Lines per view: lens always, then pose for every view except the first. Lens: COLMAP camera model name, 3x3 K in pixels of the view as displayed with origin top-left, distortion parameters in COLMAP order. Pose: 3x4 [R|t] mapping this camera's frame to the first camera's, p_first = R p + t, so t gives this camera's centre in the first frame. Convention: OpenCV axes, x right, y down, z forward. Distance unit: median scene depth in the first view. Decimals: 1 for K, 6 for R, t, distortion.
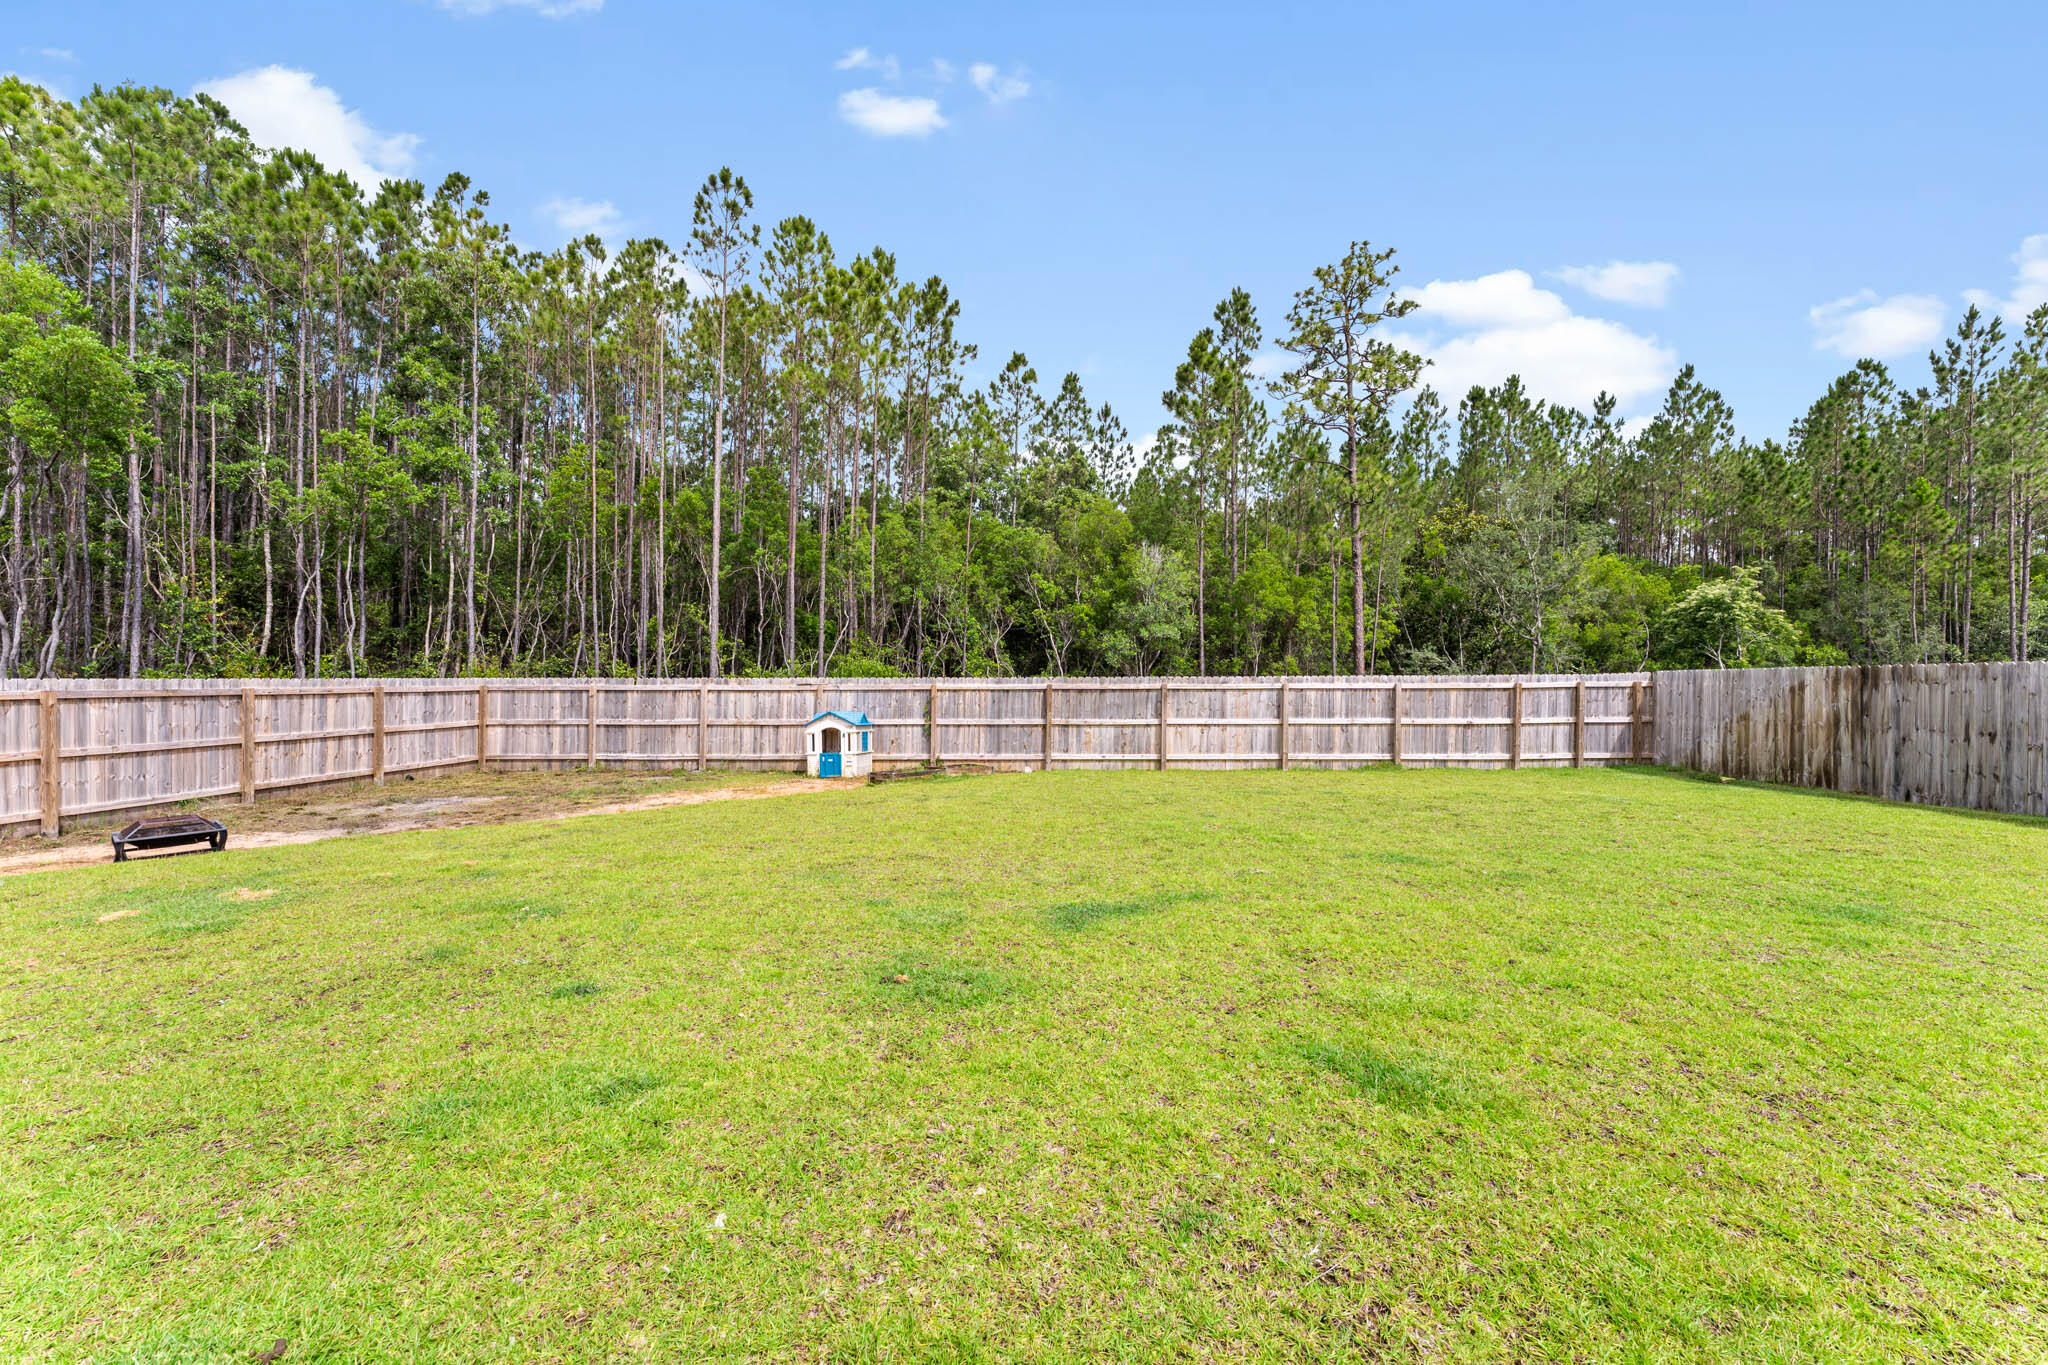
lens RADIAL K [[821.3, 0, 1023.1], [0, 821.3, 682.8], [0, 0, 1]] dist [0.000330, 0.000443]
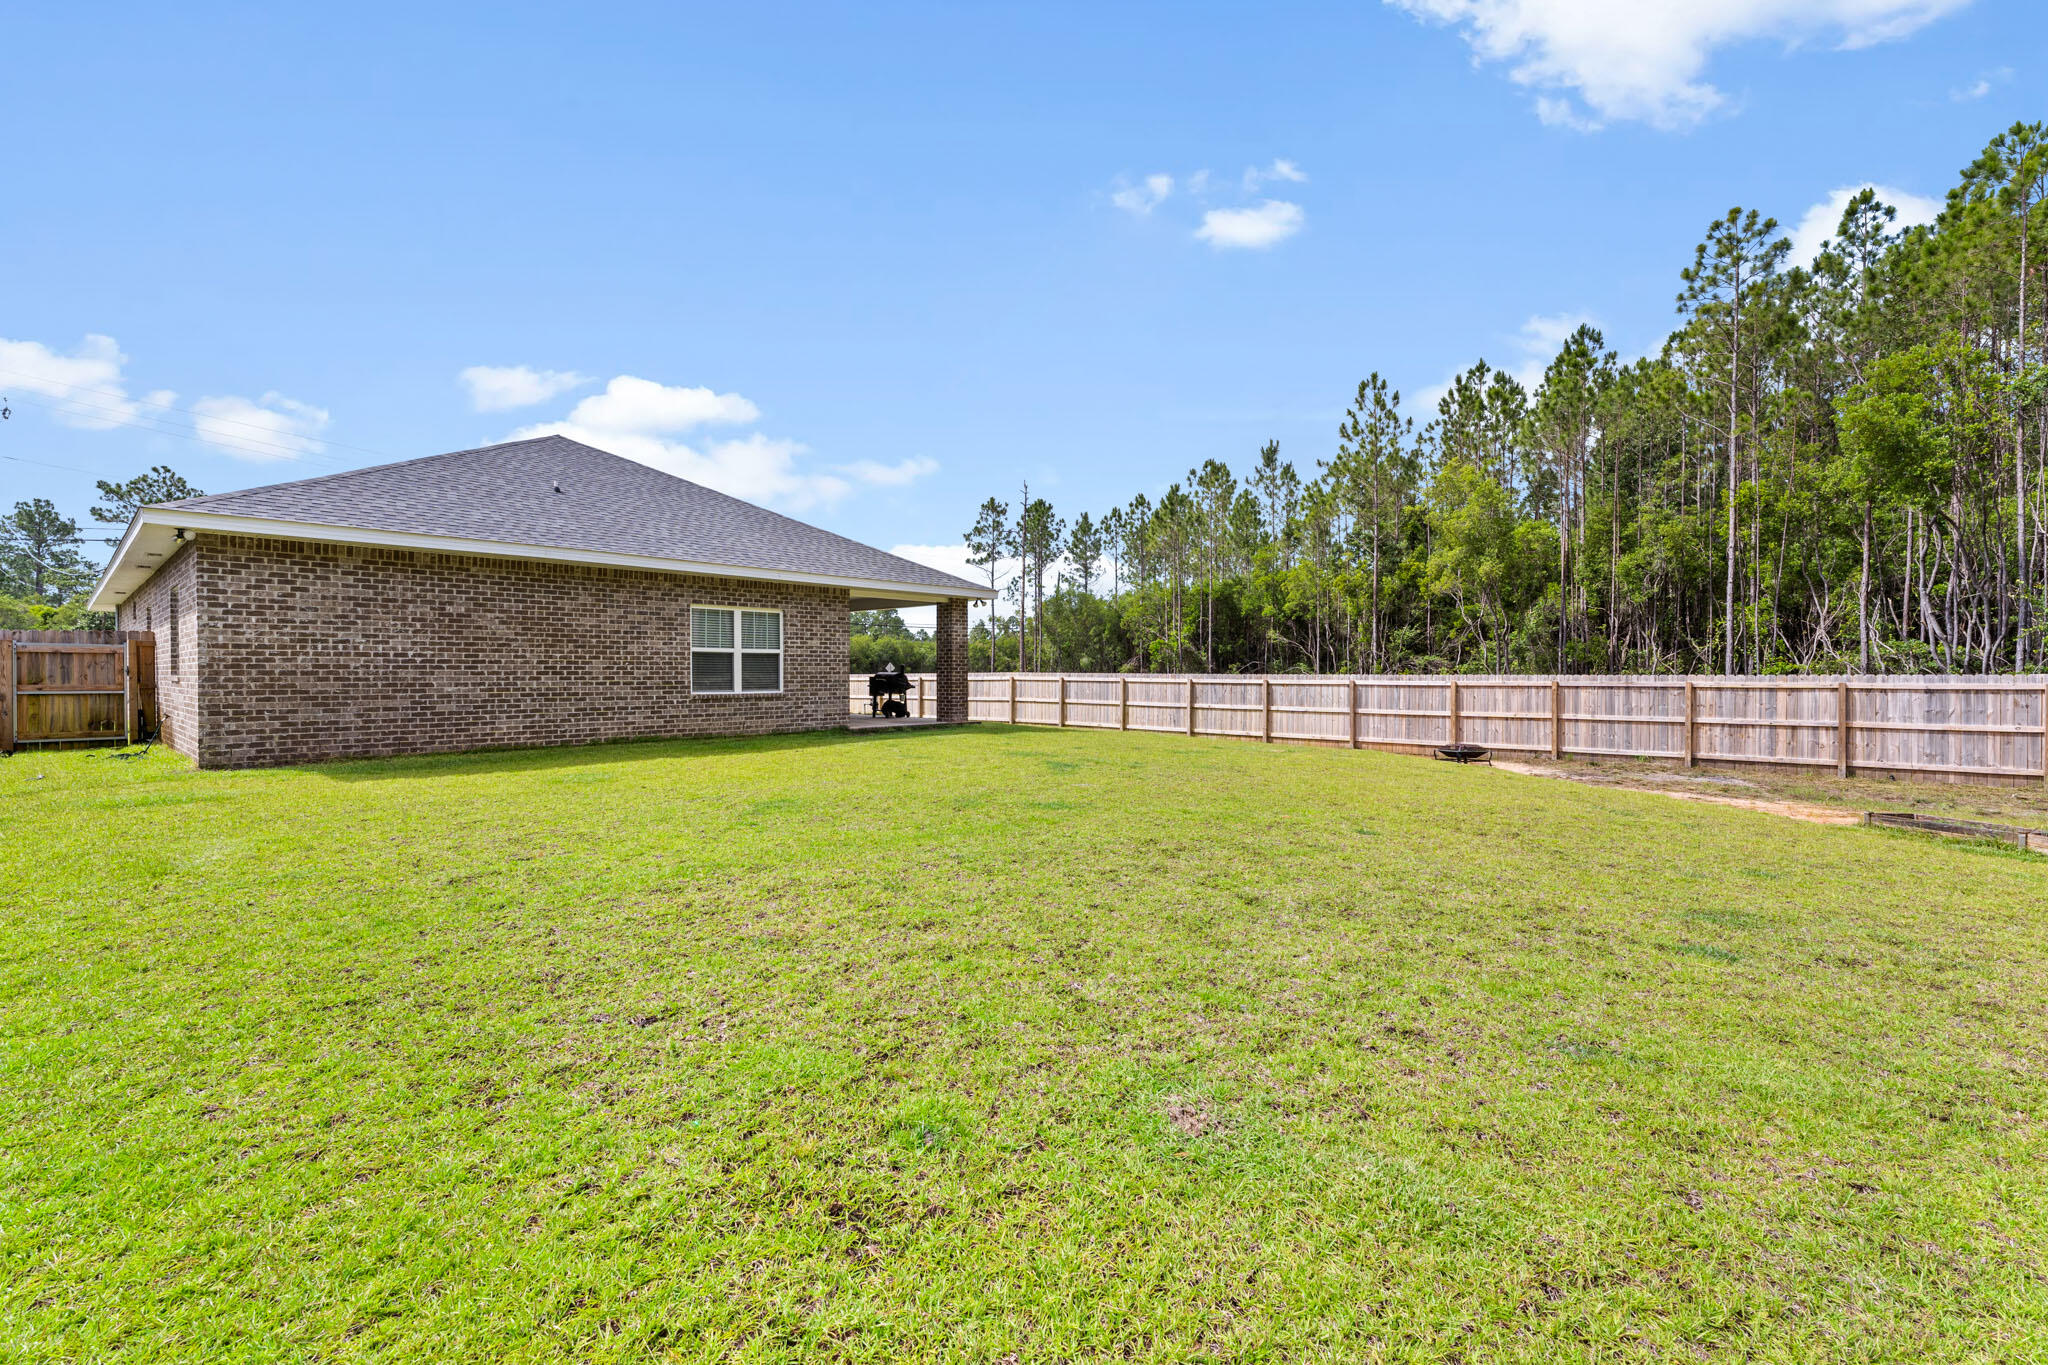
lens RADIAL K [[887.8, 0, 1024.0], [0, 887.8, 677.7], [0, 0, 1]] dist [0.000197, 0.000001]
pose [[-0.624243, -0.008637, -0.781182, 0.635719], [-0.012642, 0.999920, -0.000953, 0.010498], [0.781128, 0.009281, -0.624302, 0.758369]]
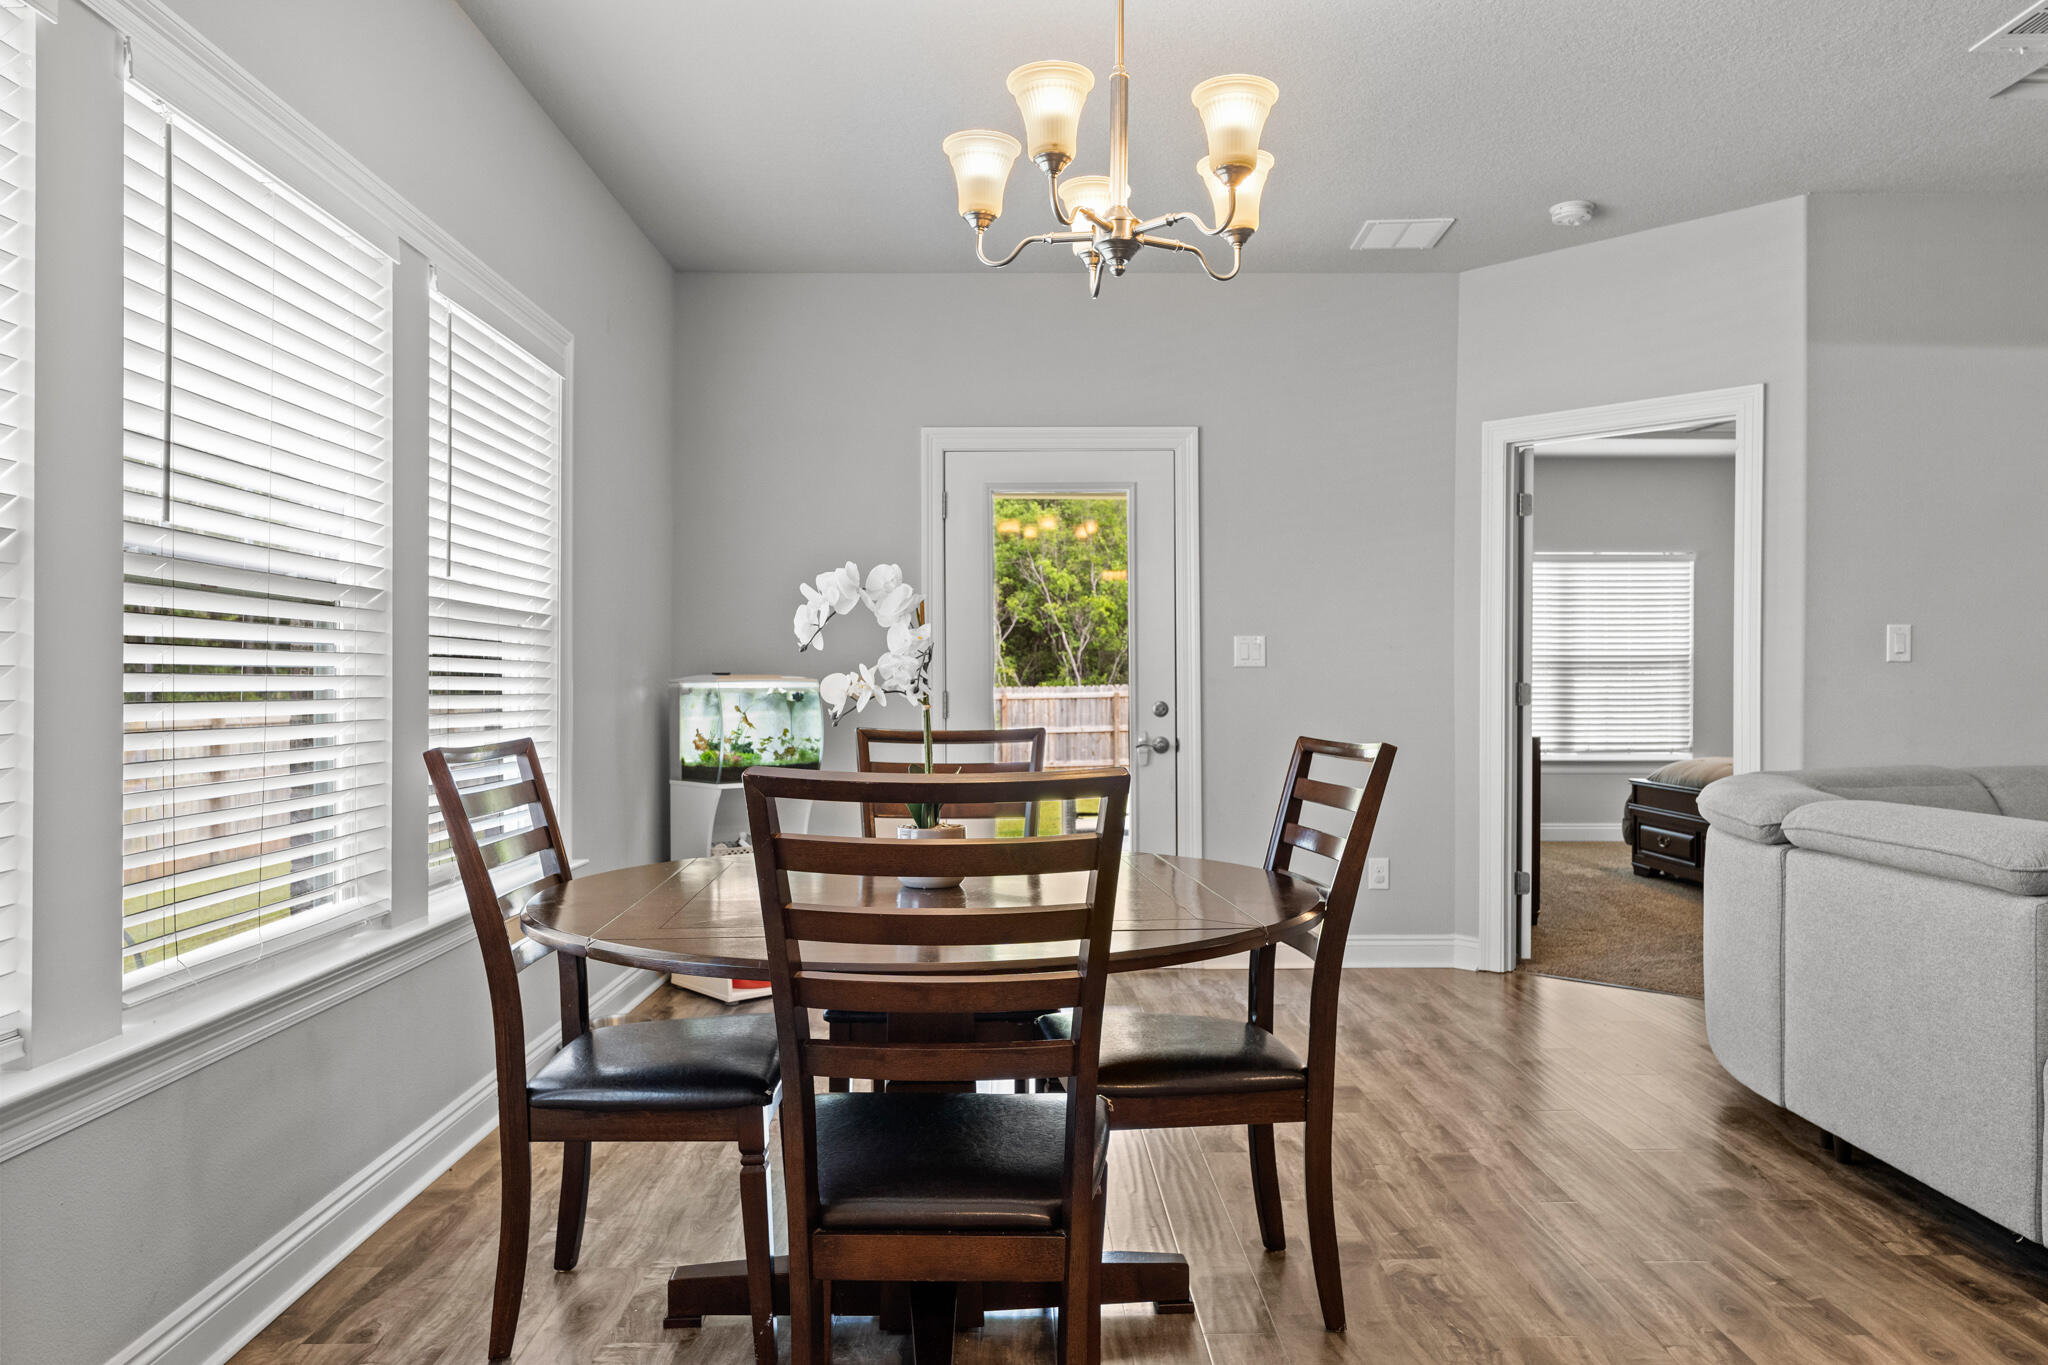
lens RADIAL K [[1393.0, 0, 1023.5], [0, 1393.0, 690.5], [0, 0, 1]] dist [0.000849, 0.000099]
pose [[0.996489, -0.015898, 0.082197, -0.225789], [0.016044, 0.999871, -0.001121, -0.000435], [-0.082169, 0.002436, 0.996615, -0.727663]]
